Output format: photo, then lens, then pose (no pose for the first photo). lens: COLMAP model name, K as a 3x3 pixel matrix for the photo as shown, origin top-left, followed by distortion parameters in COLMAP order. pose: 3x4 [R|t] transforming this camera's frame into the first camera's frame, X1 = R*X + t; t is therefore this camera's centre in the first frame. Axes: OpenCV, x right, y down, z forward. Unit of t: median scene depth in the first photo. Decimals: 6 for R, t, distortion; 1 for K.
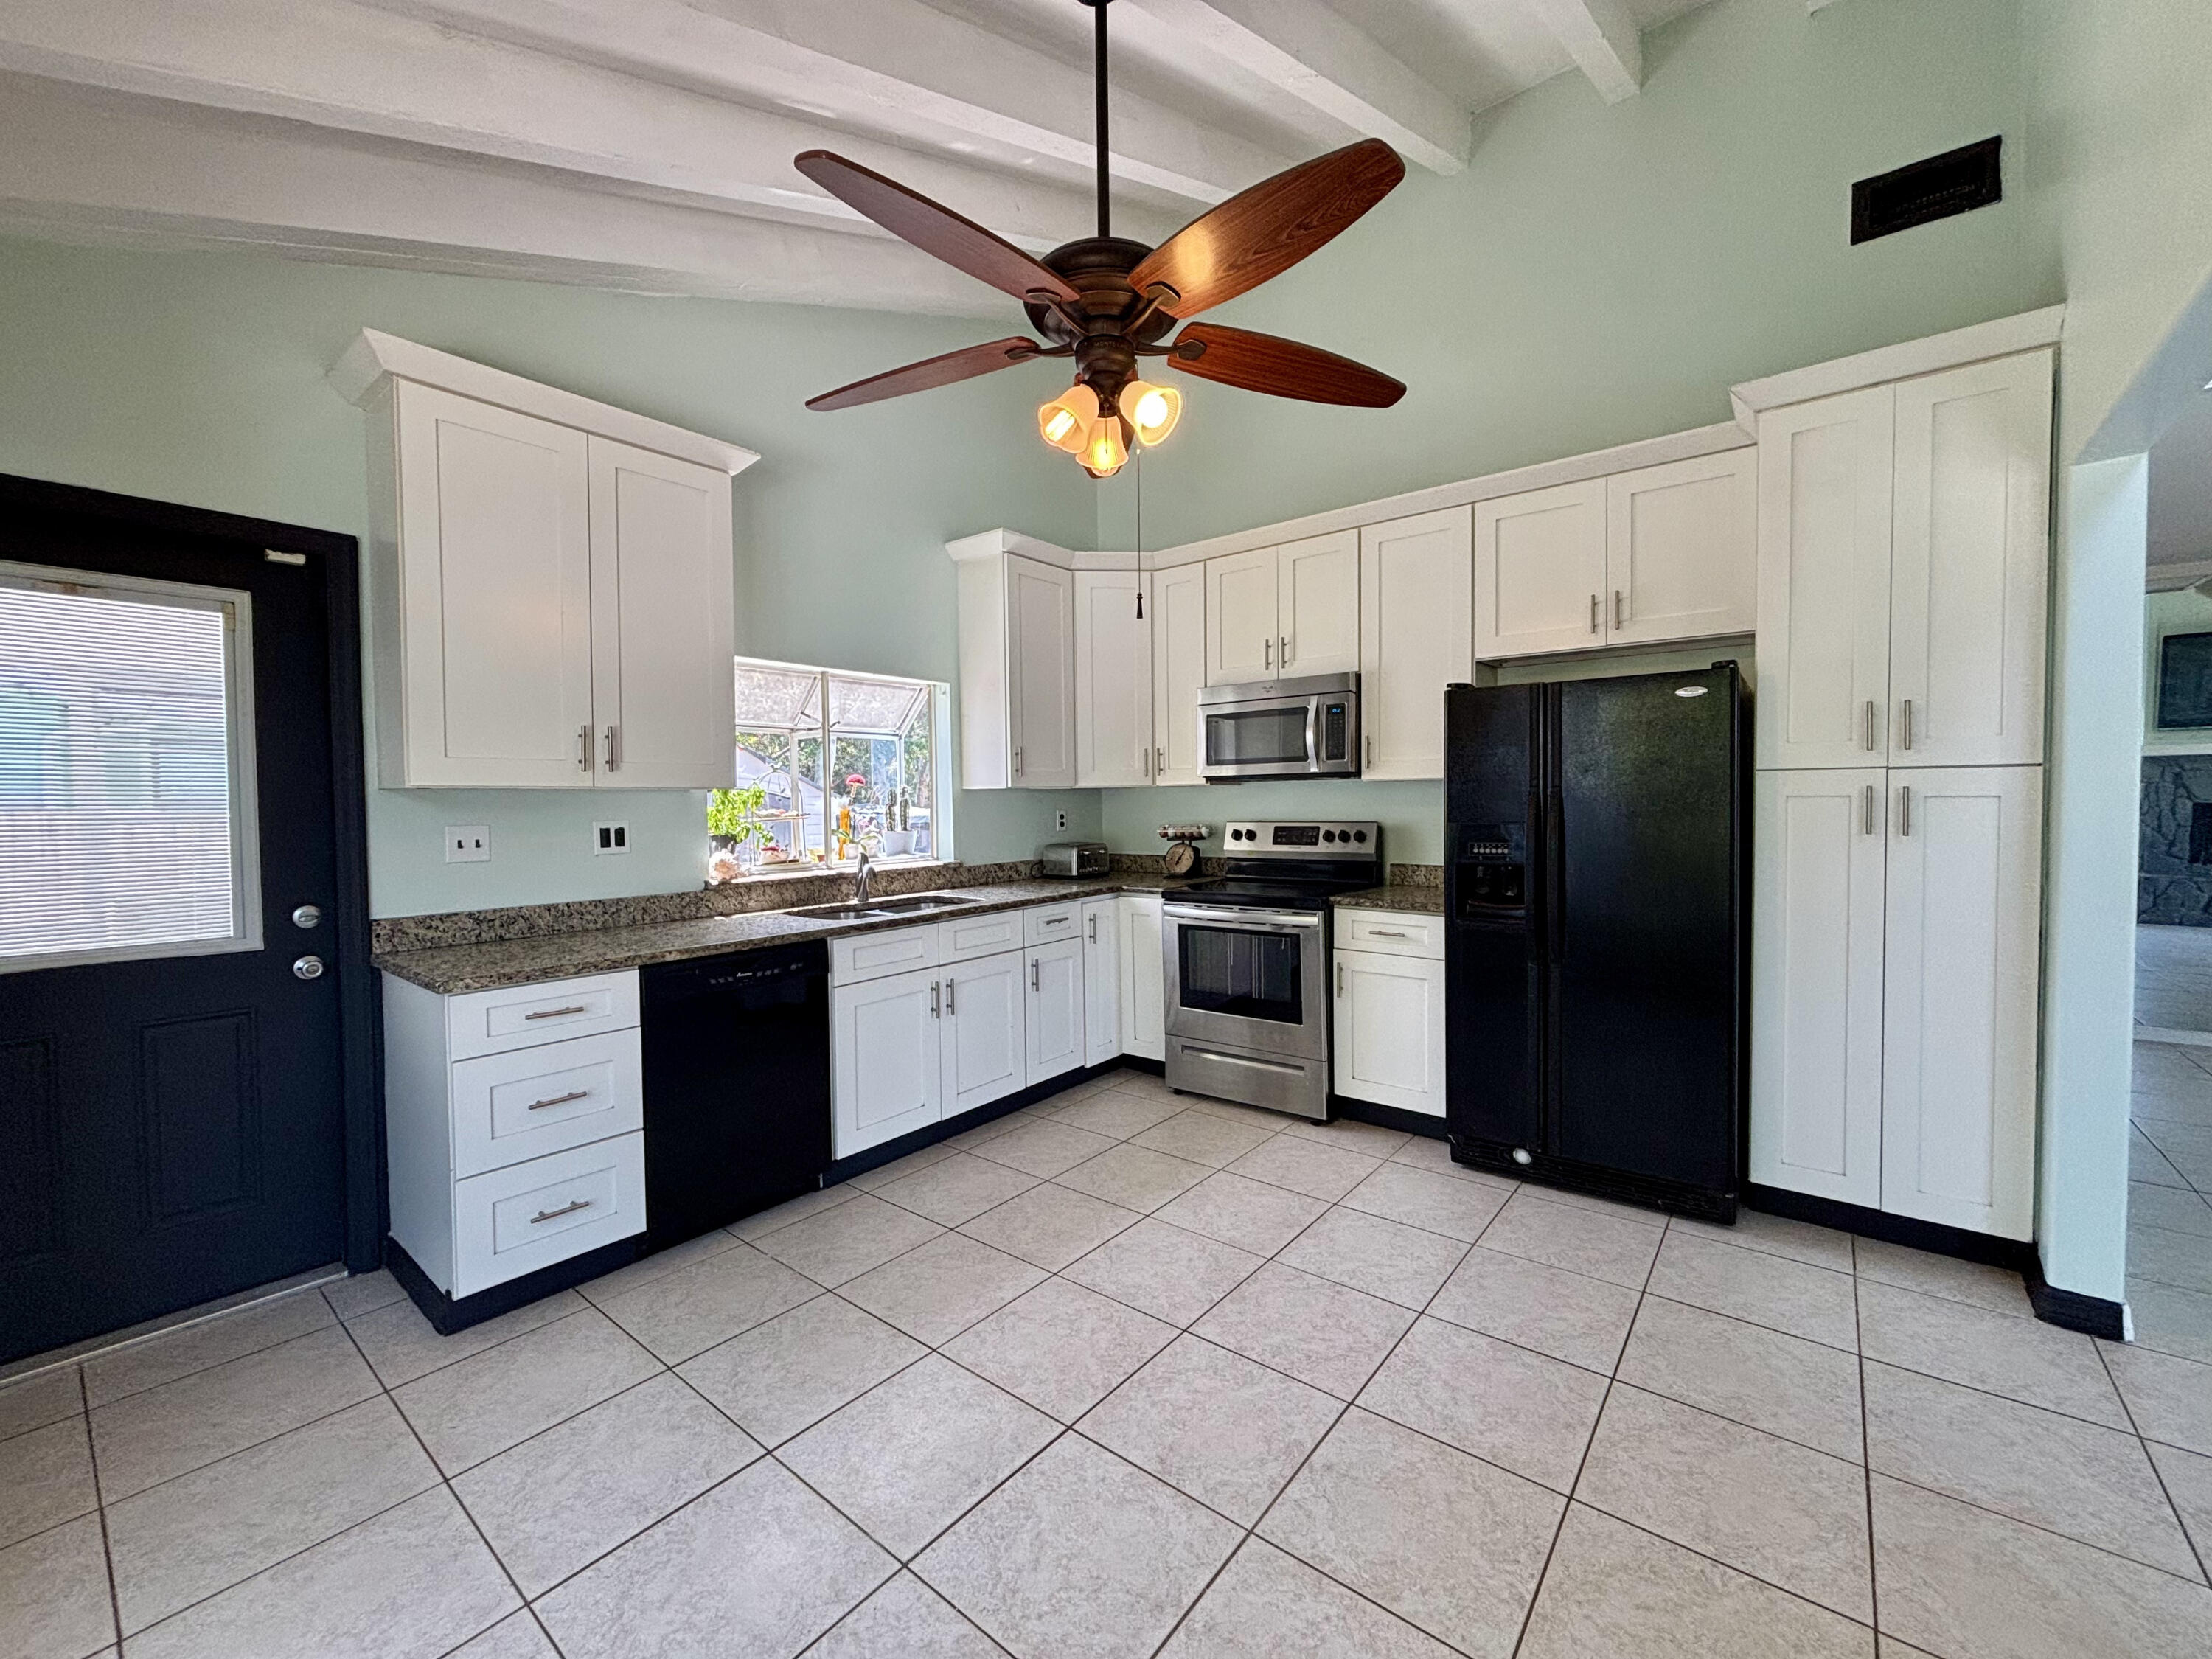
lens RADIAL K [[895.0, 0, 1107.5], [0, 895.0, 830.7], [0, 0, 1]] dist [0.003486, -0.000900]
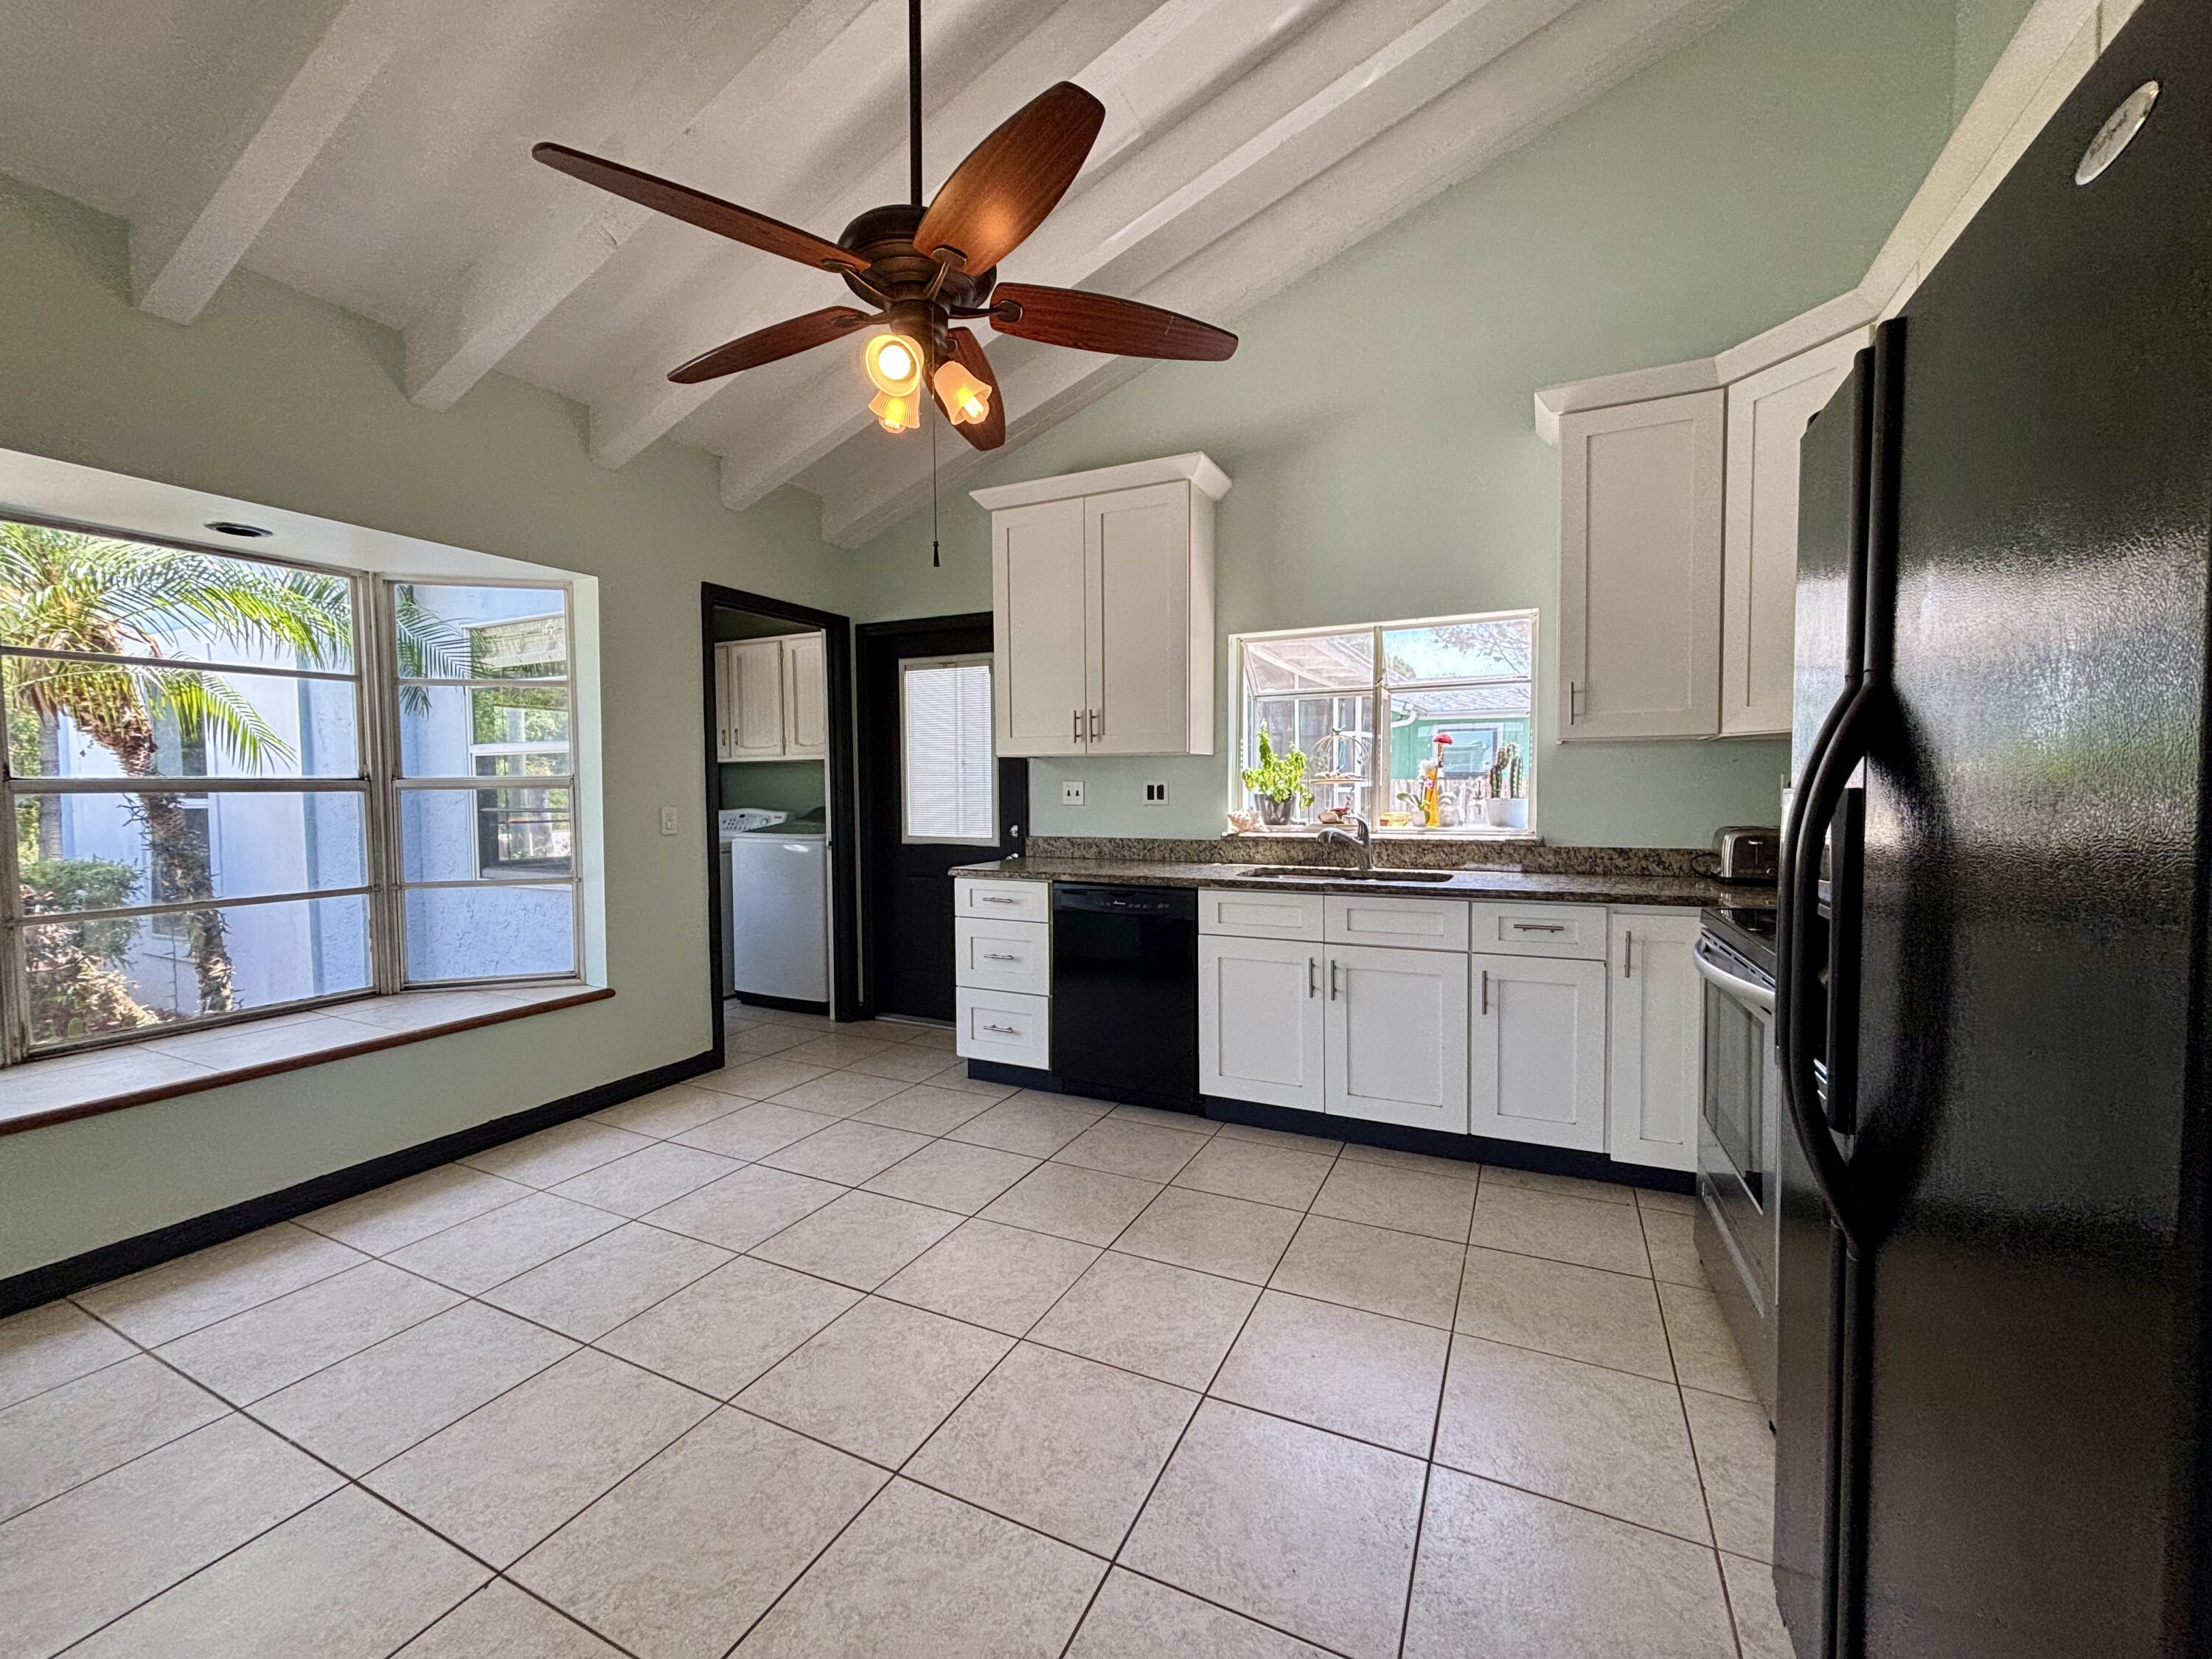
lens RADIAL K [[895.0, 0, 1106.0], [0, 895.0, 829.9], [0, 0, 1]] dist [0.003486, -0.000900]
pose [[0.222842, 0.057078, -0.973182, 0.697392], [-0.032220, 0.998170, 0.051166, -0.001687], [0.974322, 0.019954, 0.224274, 0.636516]]
